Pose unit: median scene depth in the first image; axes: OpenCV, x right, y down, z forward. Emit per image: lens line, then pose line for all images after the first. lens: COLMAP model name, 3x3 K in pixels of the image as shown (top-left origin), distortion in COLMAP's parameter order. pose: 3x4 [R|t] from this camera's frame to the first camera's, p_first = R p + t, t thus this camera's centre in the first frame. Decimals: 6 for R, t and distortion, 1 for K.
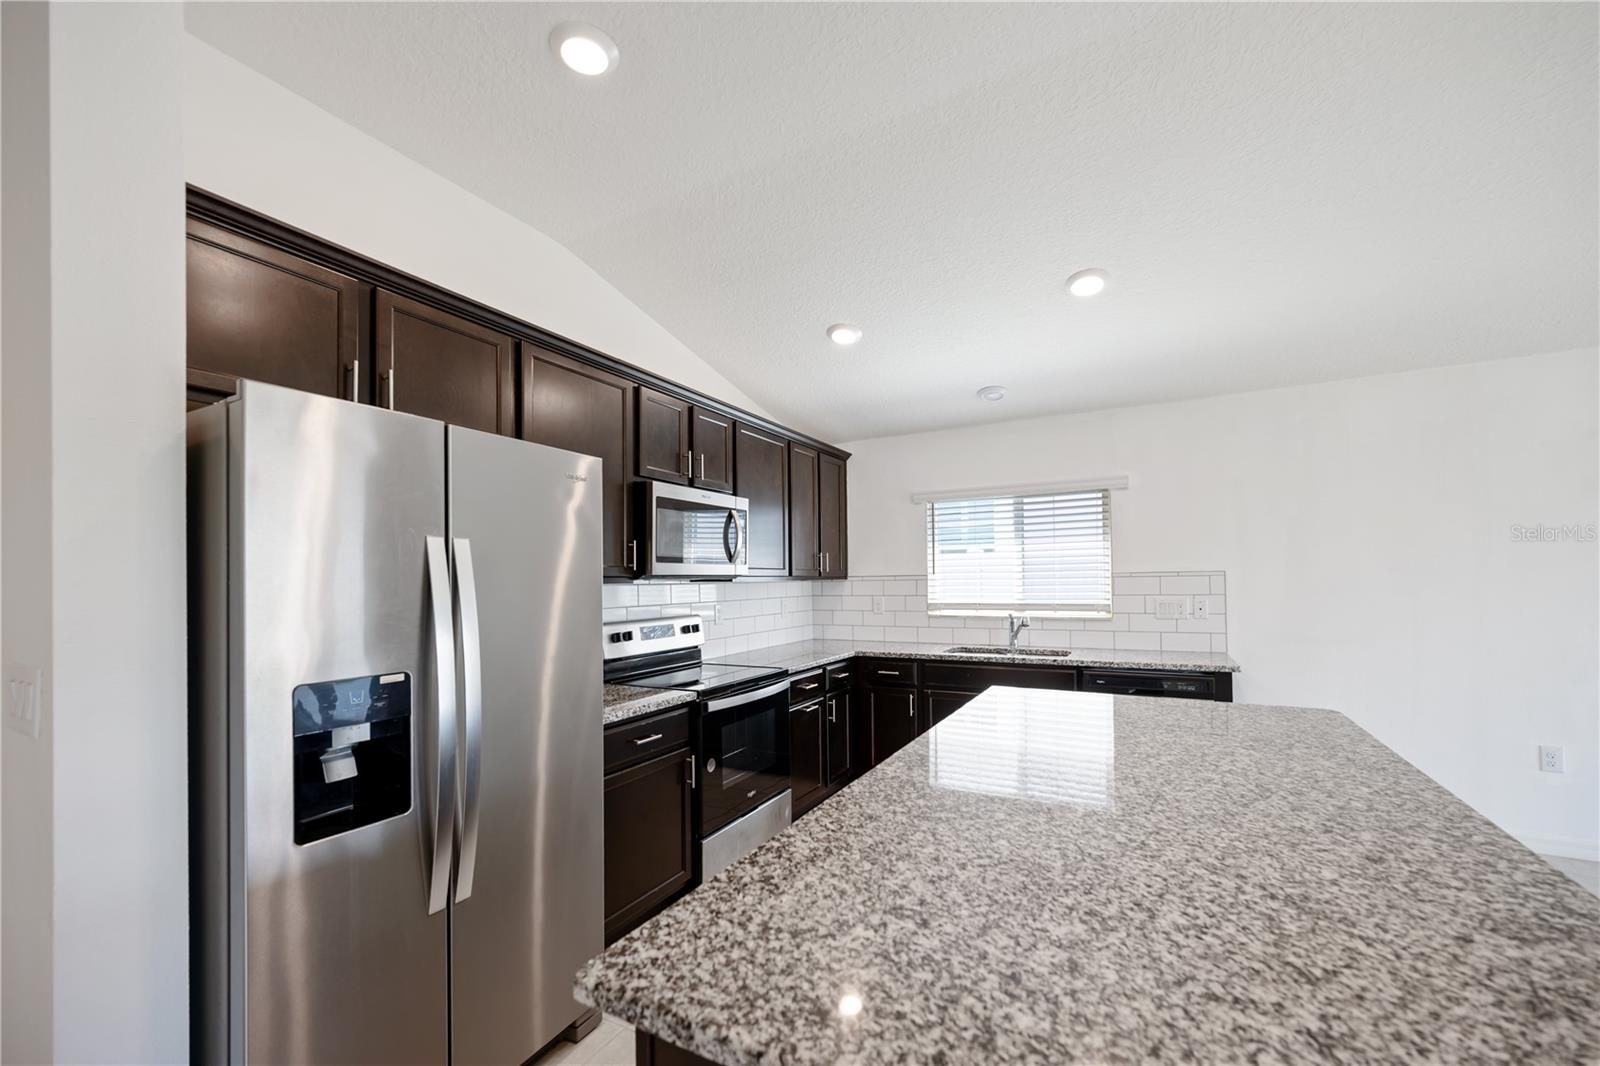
lens RADIAL K [[645.5, 0, 806.6], [0, 645.5, 568.0], [0, 0, 1]] dist [-0.010616, 0.002392]
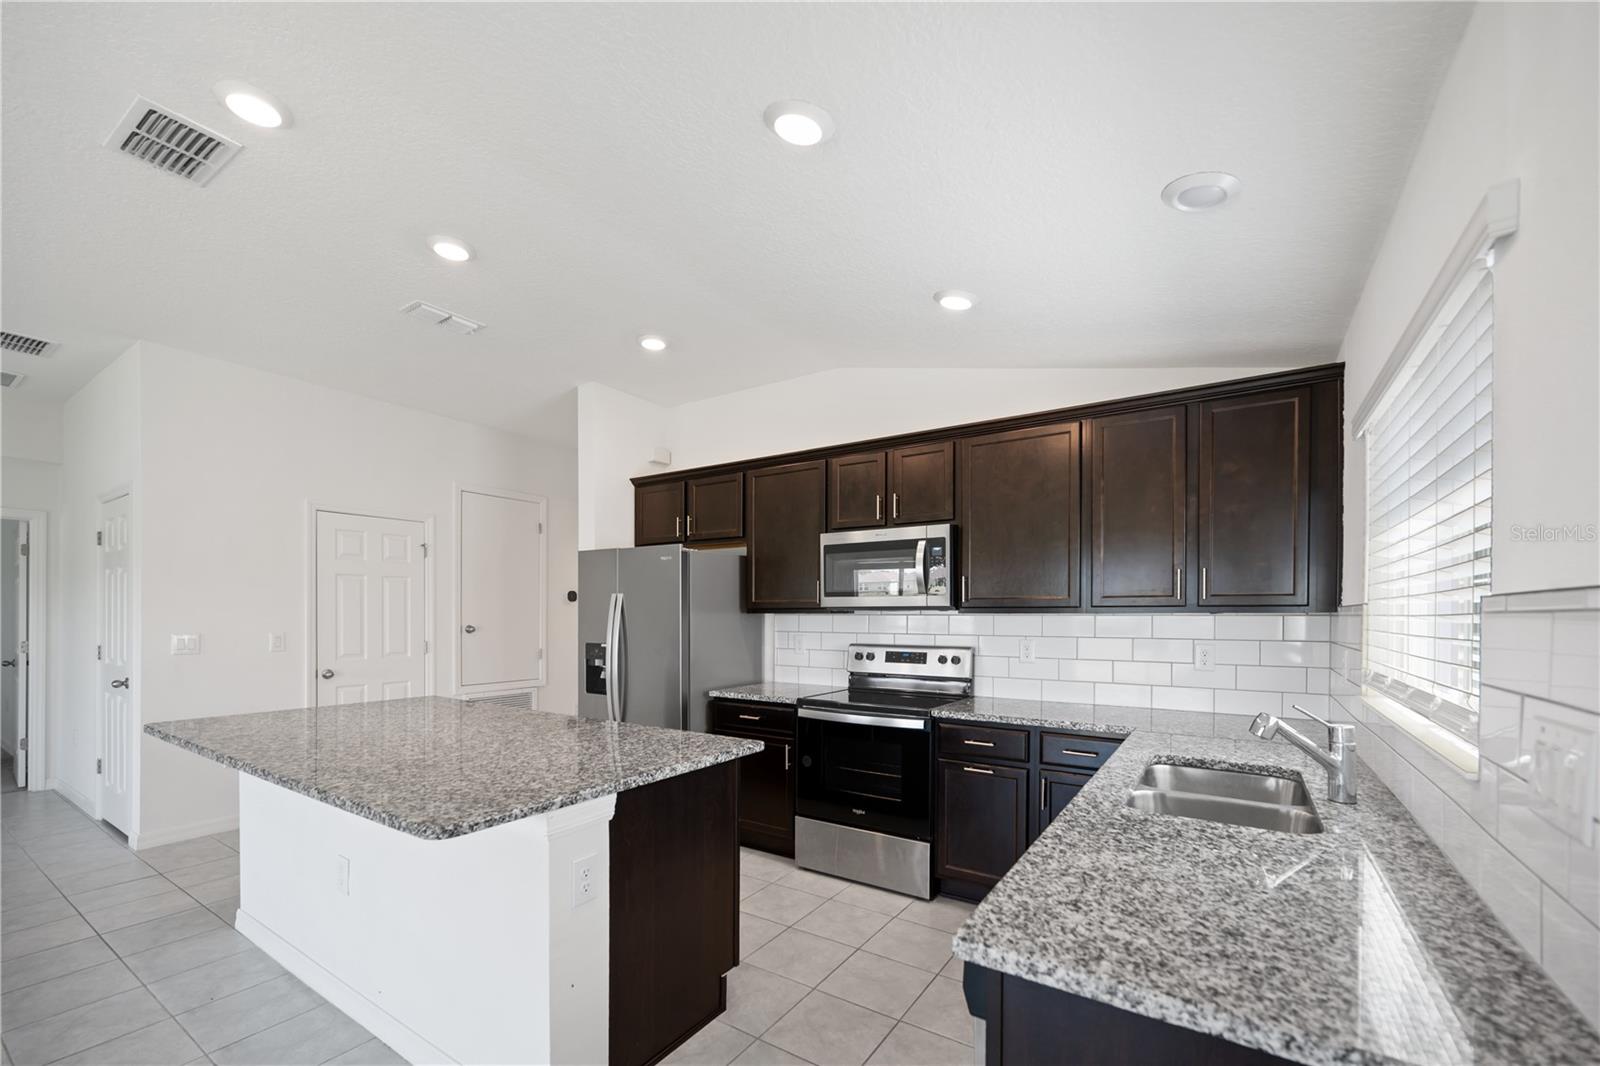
lens RADIAL K [[645.5, 0, 820.1], [0, 645.5, 626.9], [0, 0, 1]] dist [-0.010616, 0.002392]
pose [[-0.077249, 0.027883, -0.996622, 0.926905], [0.017350, 0.999495, 0.026618, 0.014036], [0.996861, -0.015236, -0.077694, 0.966143]]
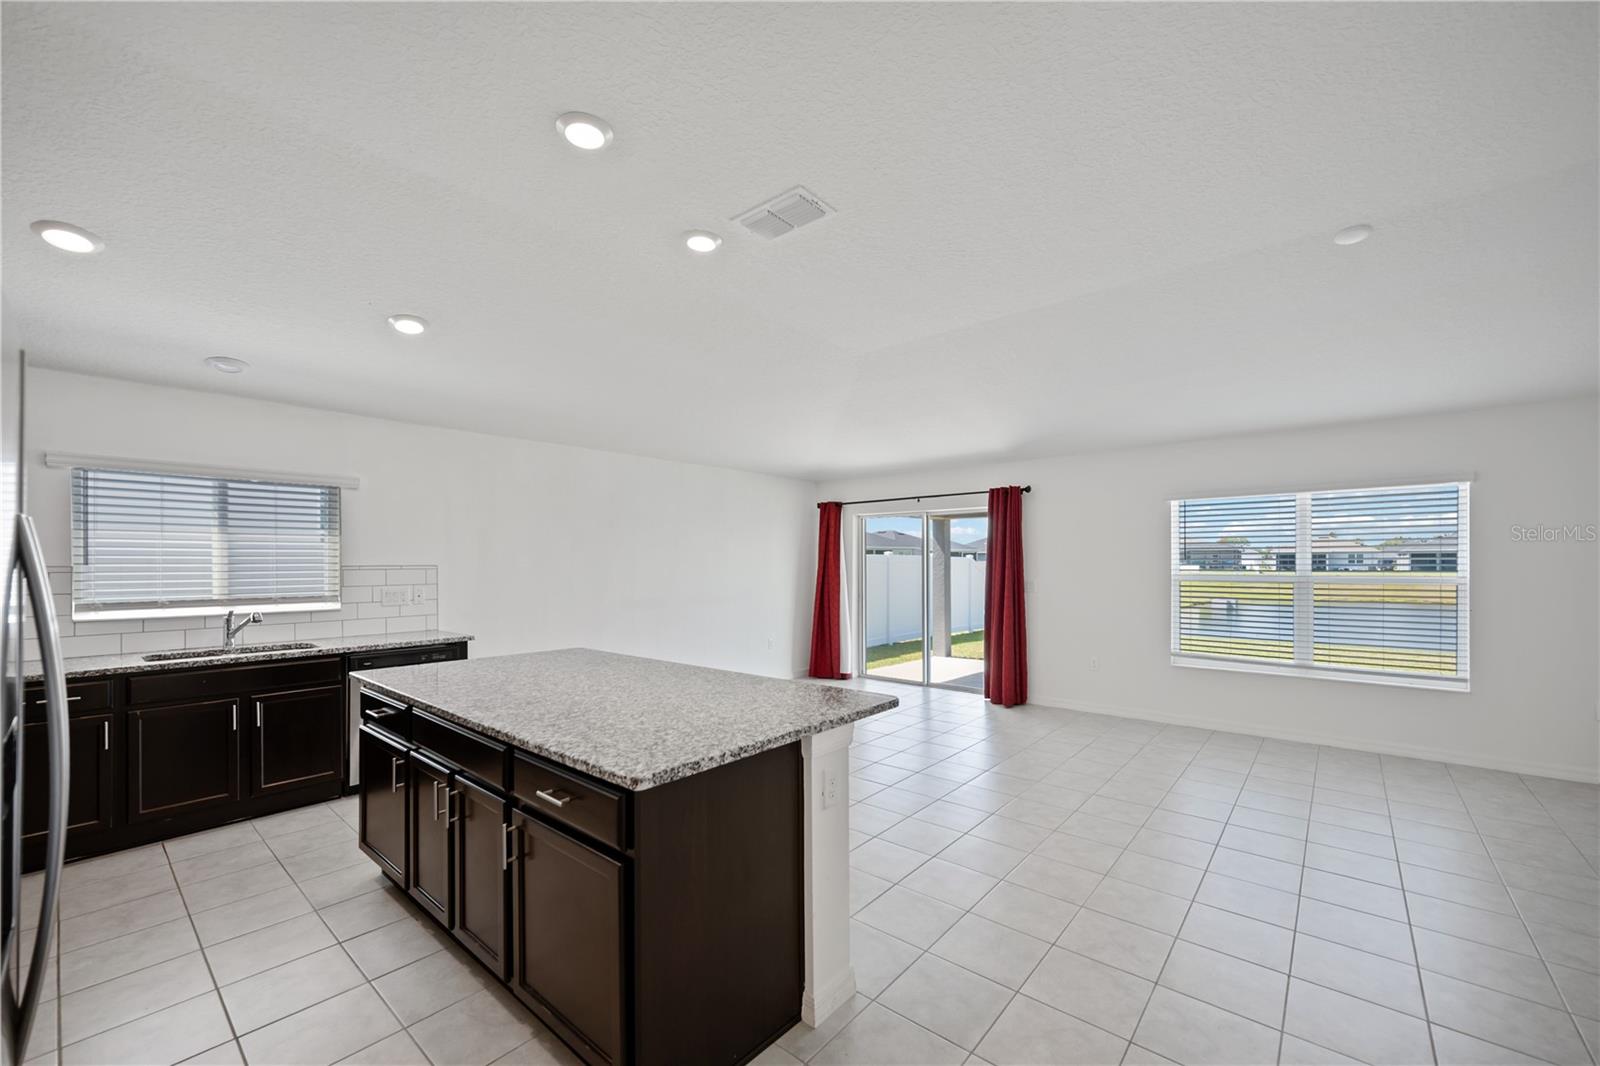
lens RADIAL K [[645.5, 0, 802.0], [0, 645.5, 569.7], [0, 0, 1]] dist [-0.010616, 0.002392]
pose [[0.227141, 0.000053, 0.973862, -0.486046], [-0.018884, 0.999812, 0.004351, -0.006278], [-0.973679, -0.019379, 0.227099, 0.014917]]
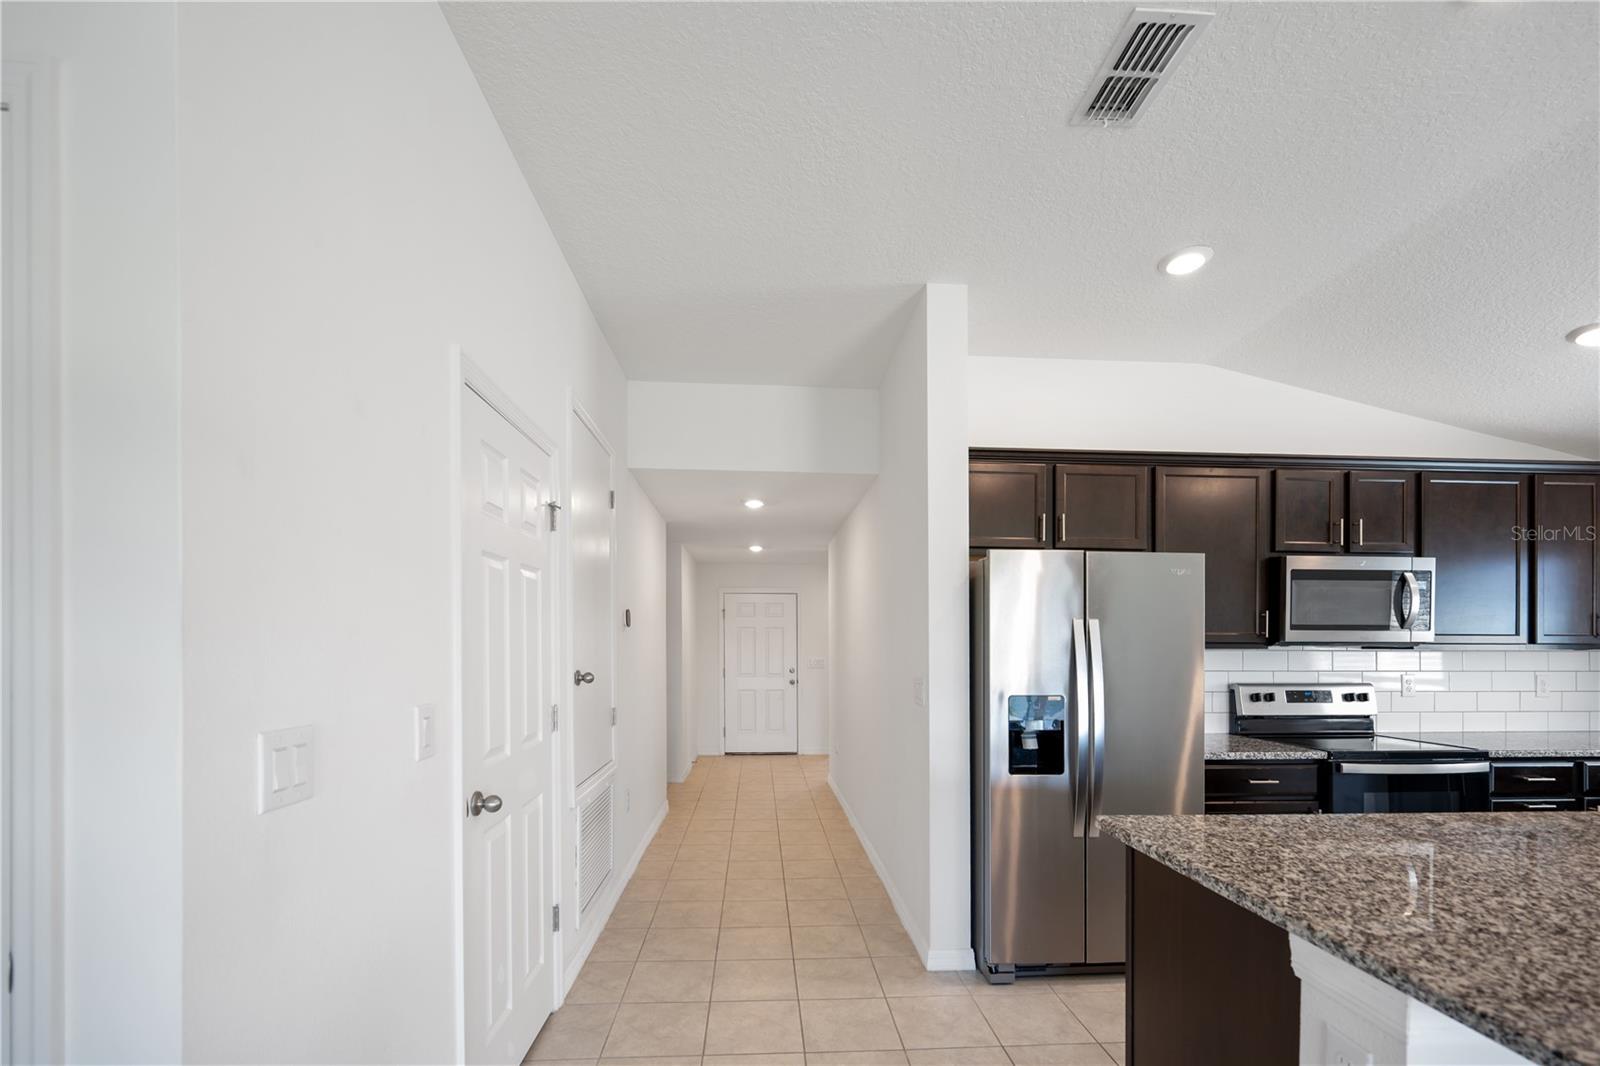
lens RADIAL K [[645.5, 0, 802.7], [0, 645.5, 645.3], [0, 0, 1]] dist [-0.010616, 0.002392]
pose [[0.520206, 0.010894, -0.853971, 0.234540], [0.004887, 0.999864, 0.015732, -0.003586], [0.854027, -0.012358, 0.520083, -0.240144]]
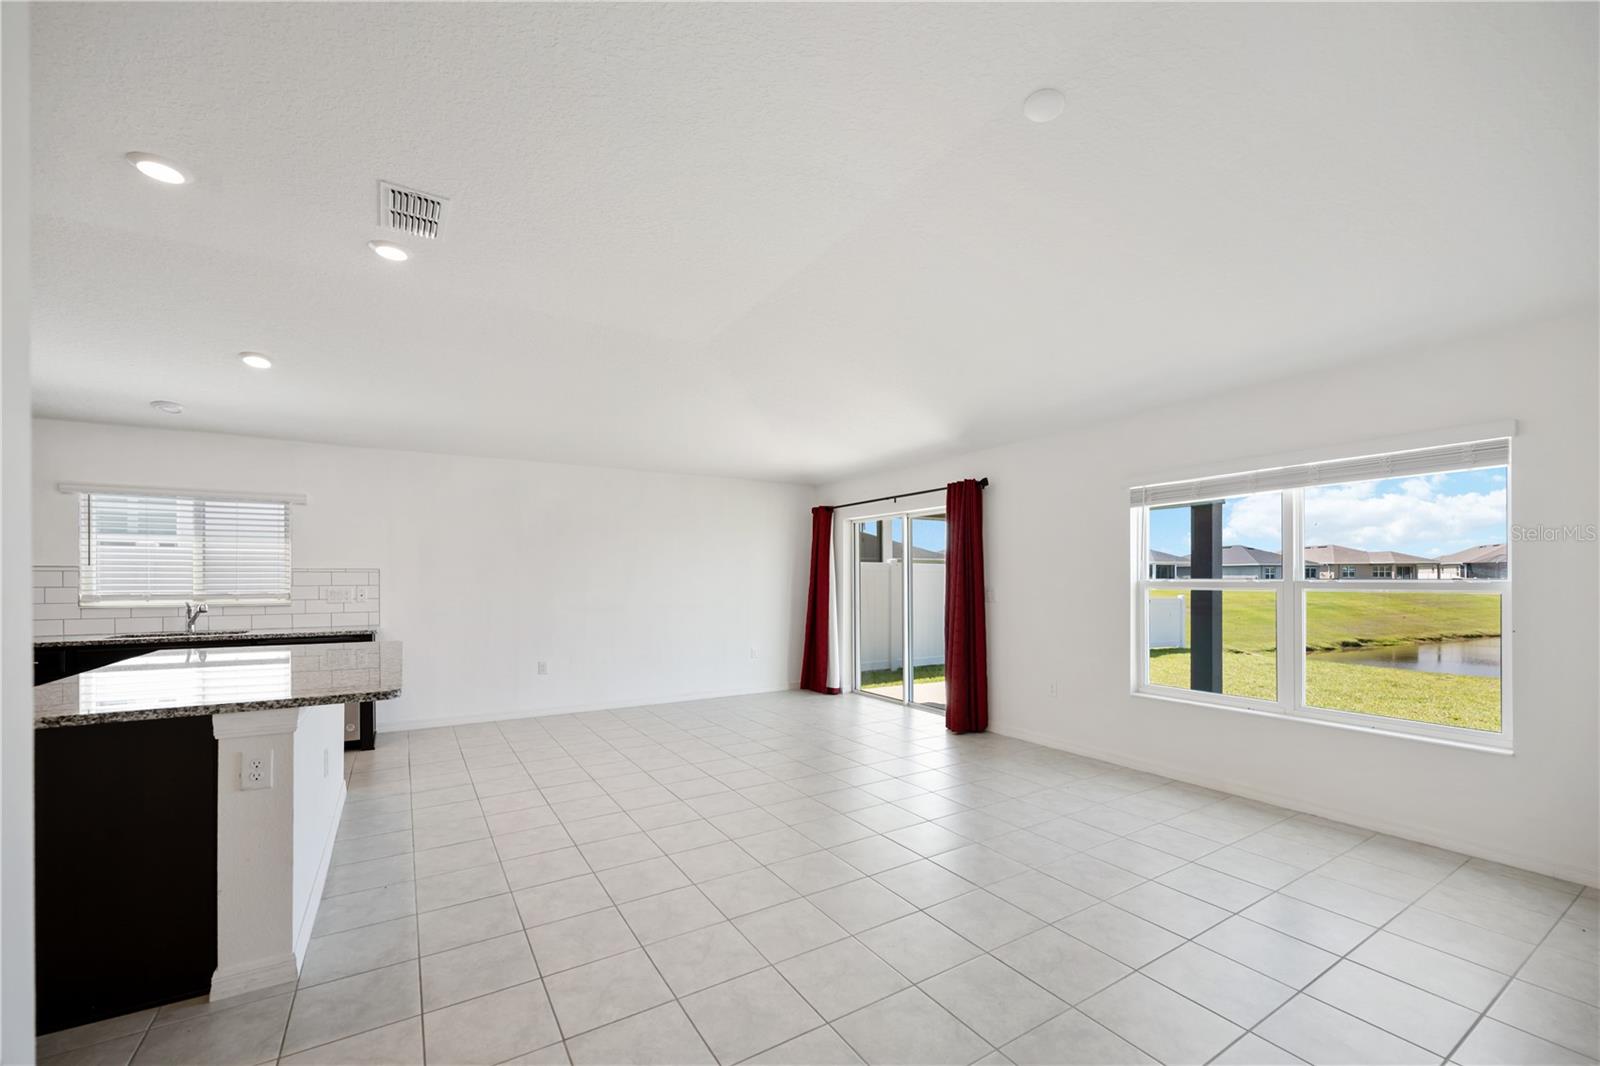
lens RADIAL K [[645.5, 0, 795.7], [0, 645.5, 581.6], [0, 0, 1]] dist [-0.010616, 0.002392]
pose [[0.505758, 0.007880, 0.862639, -0.147419], [-0.021319, 0.999767, 0.003367, 0.010141], [-0.862412, -0.020093, 0.505808, -0.634556]]
